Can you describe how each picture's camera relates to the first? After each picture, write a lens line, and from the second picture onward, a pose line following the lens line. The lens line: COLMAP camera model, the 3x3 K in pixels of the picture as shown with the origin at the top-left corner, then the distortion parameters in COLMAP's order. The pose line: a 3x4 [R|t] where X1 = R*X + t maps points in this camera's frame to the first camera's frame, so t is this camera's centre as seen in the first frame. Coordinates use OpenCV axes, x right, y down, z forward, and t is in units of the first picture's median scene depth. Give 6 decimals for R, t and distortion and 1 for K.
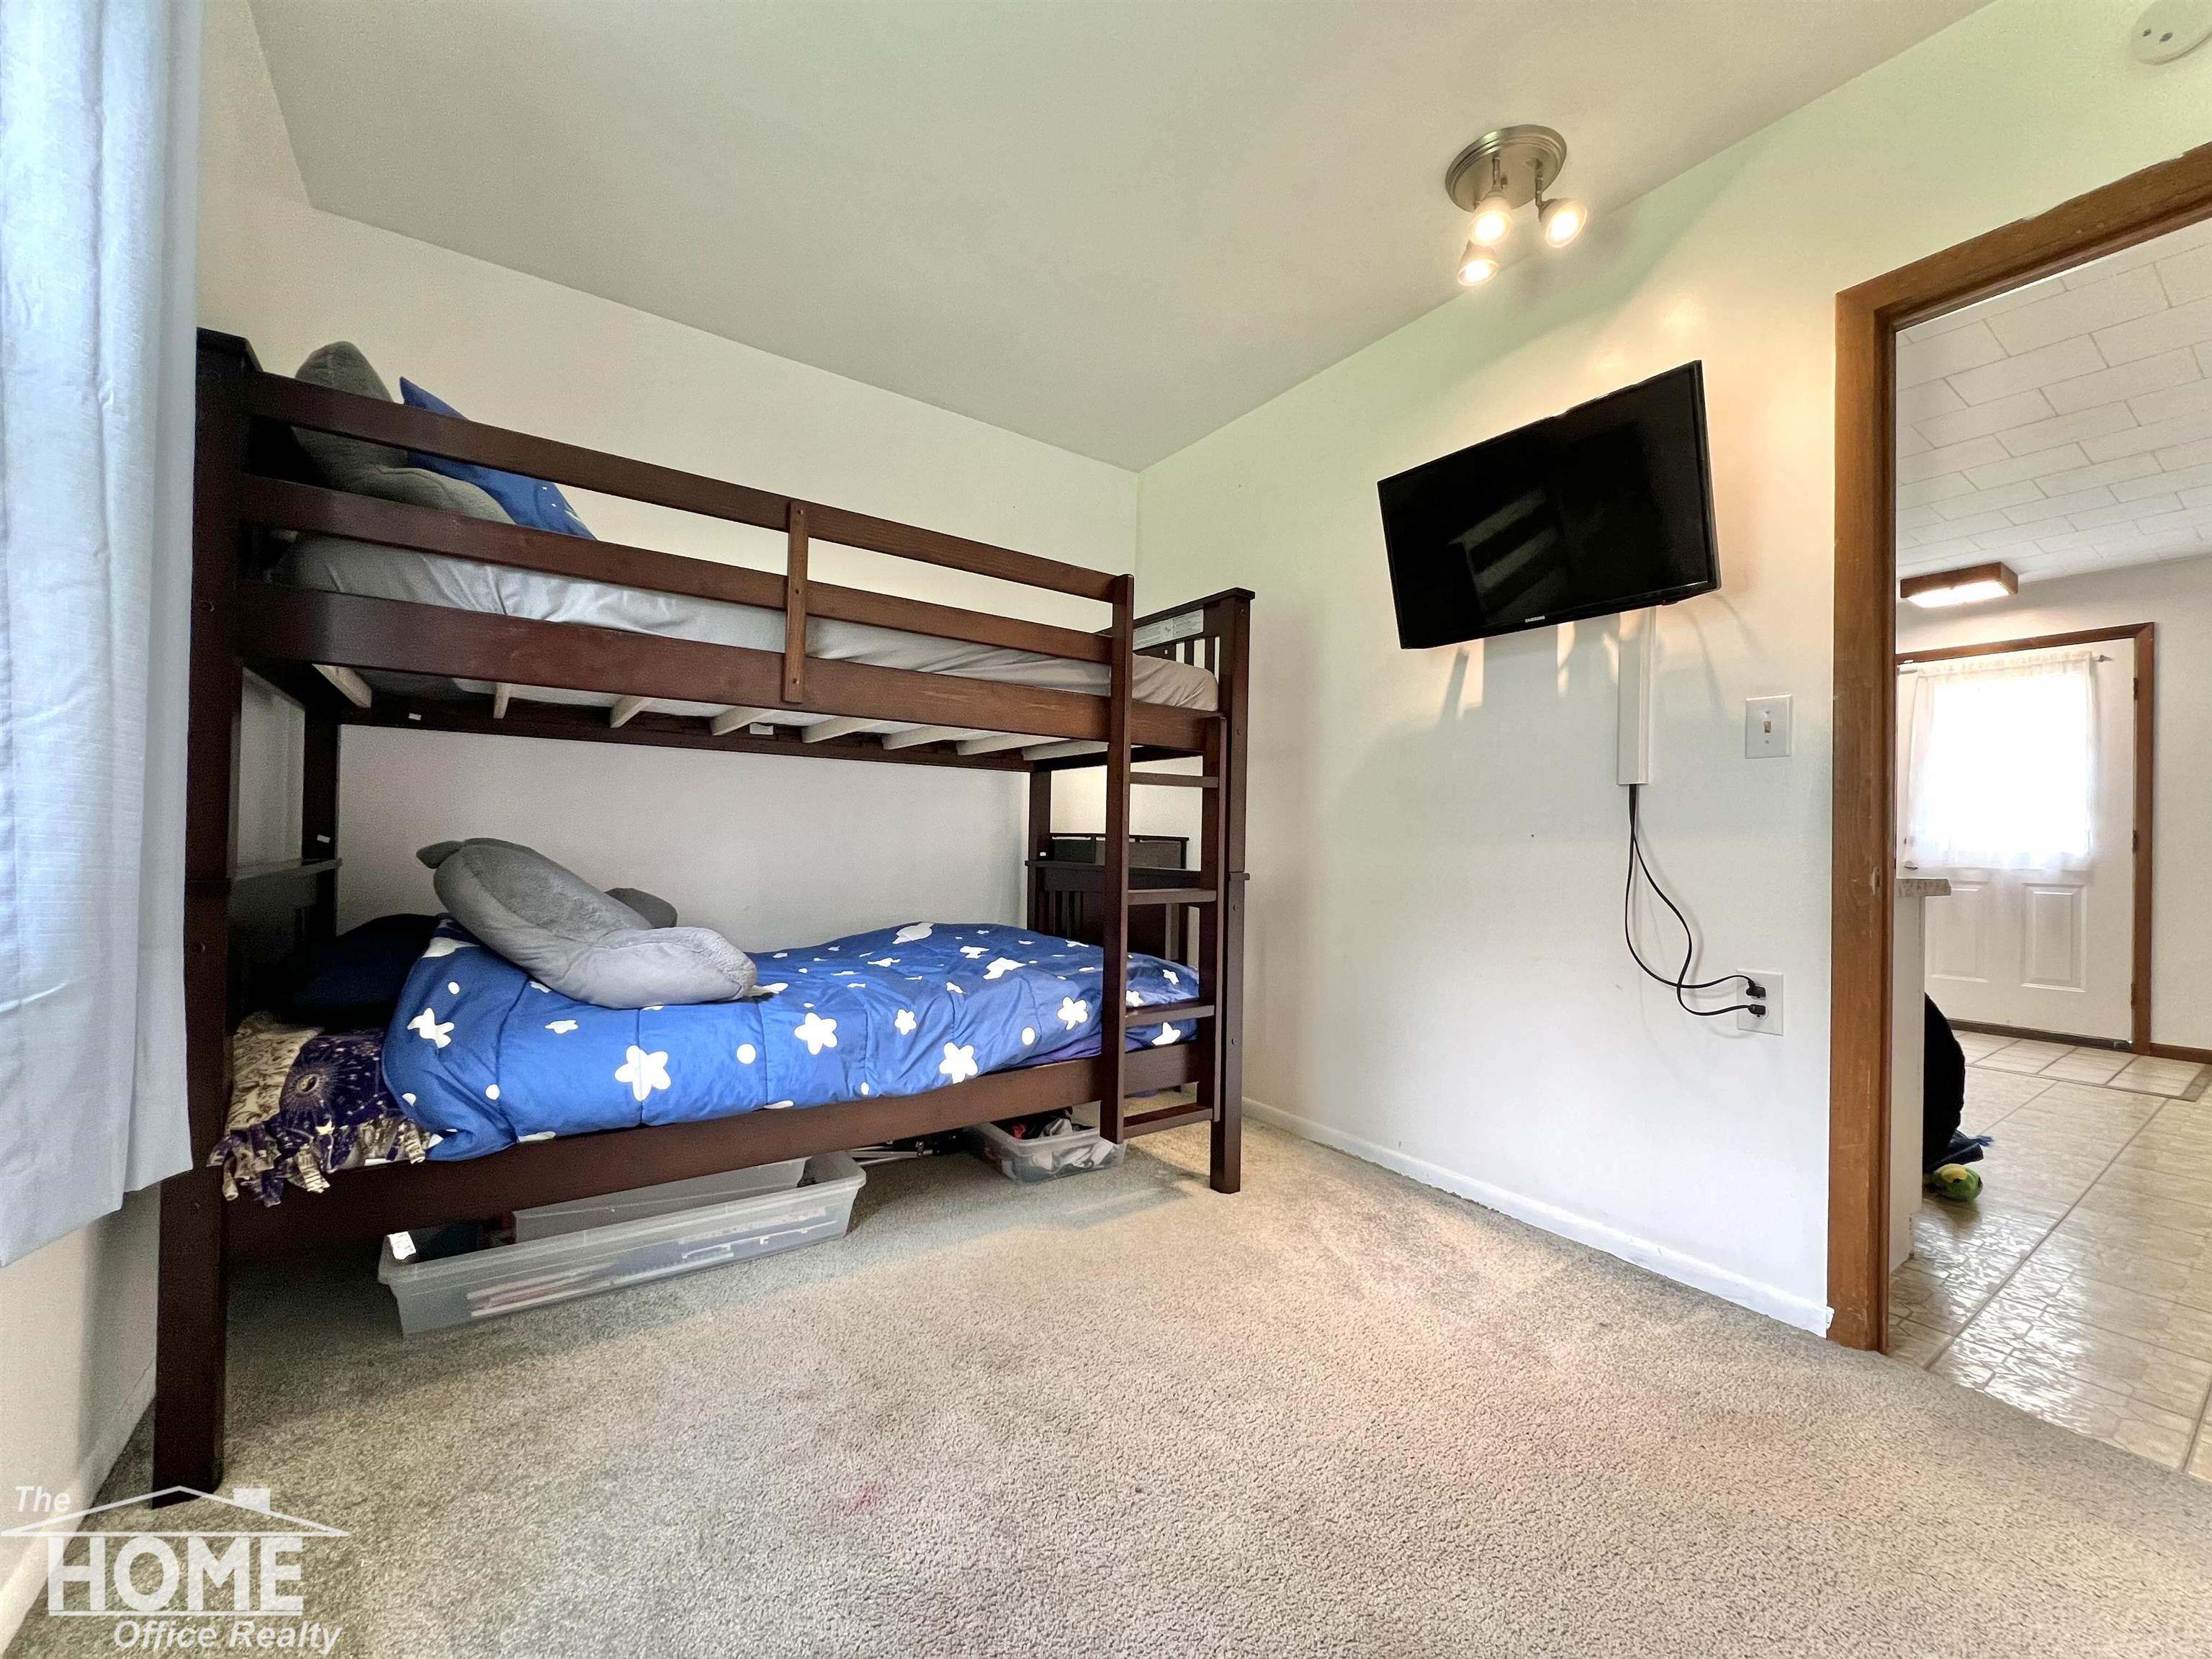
lens RADIAL K [[884.5, 0, 1096.2], [0, 884.5, 826.3], [0, 0, 1]] dist [-0.002289, 0.001603]
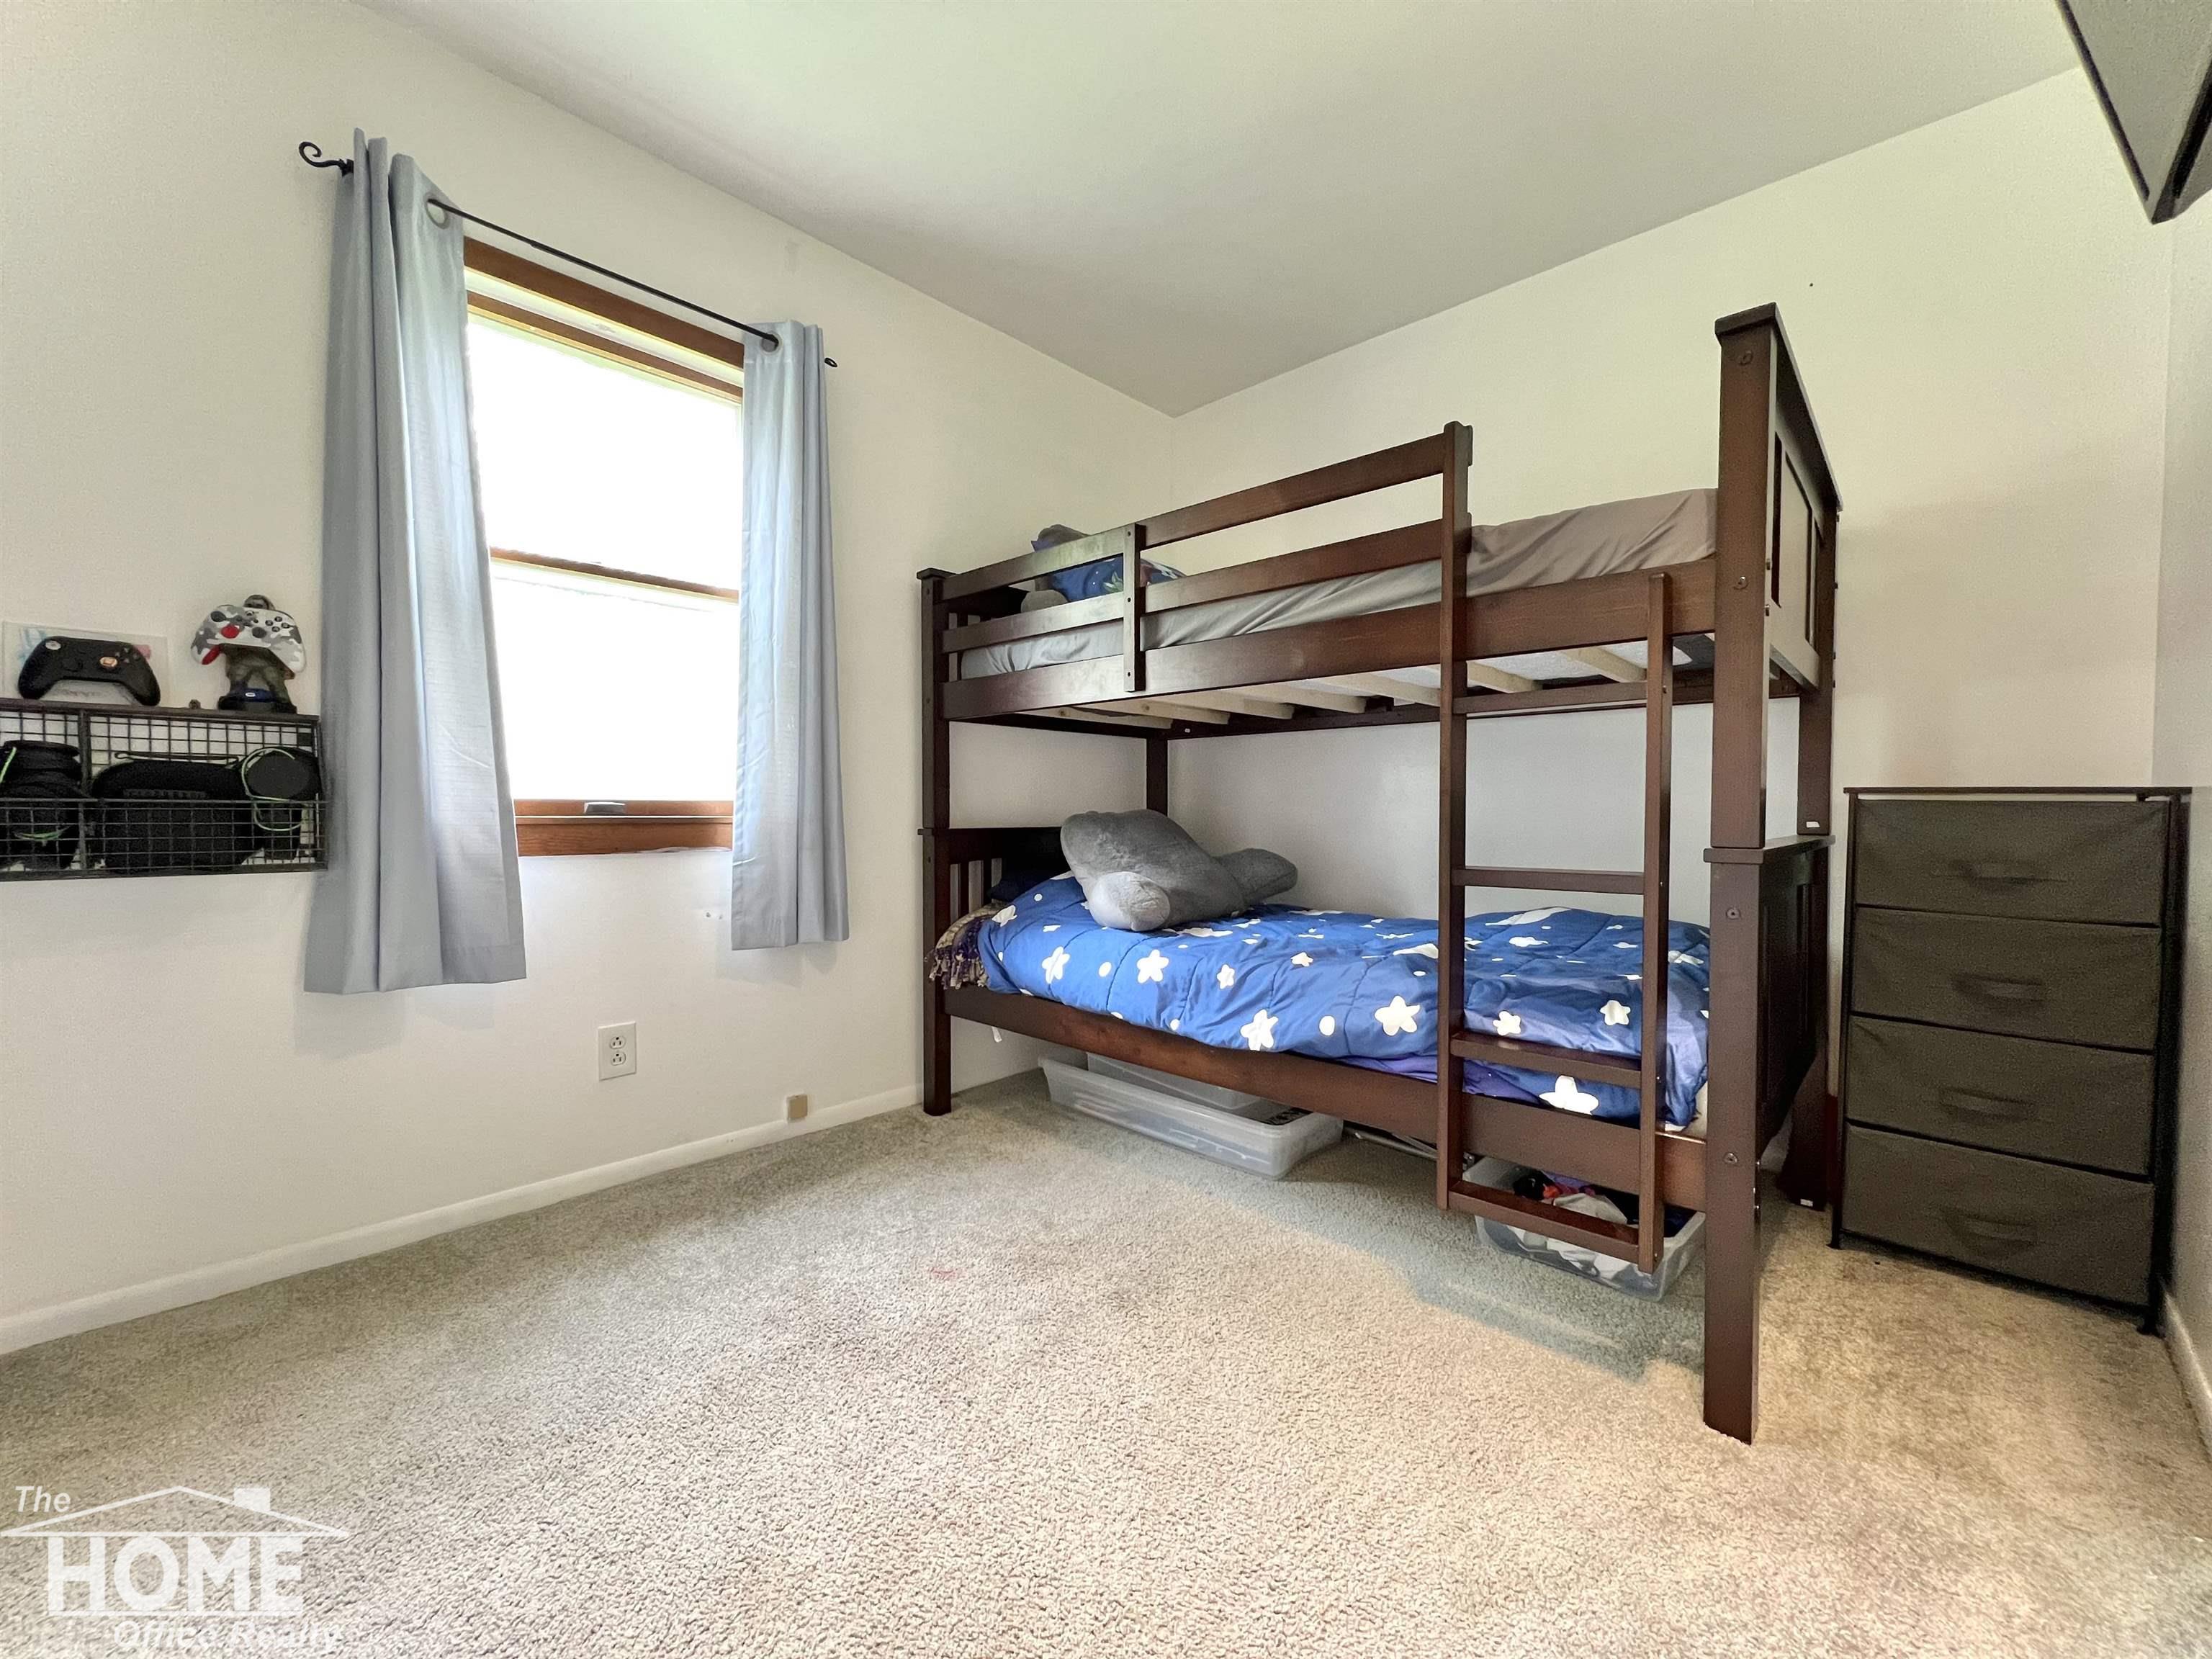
lens RADIAL K [[884.5, 0, 1146.1], [0, 884.5, 837.5], [0, 0, 1]] dist [-0.002289, 0.001603]
pose [[0.212672, 0.003775, -0.977116, 0.772394], [0.013439, 0.999887, 0.006788, 0.048459], [0.977031, -0.014575, 0.212597, 0.684373]]
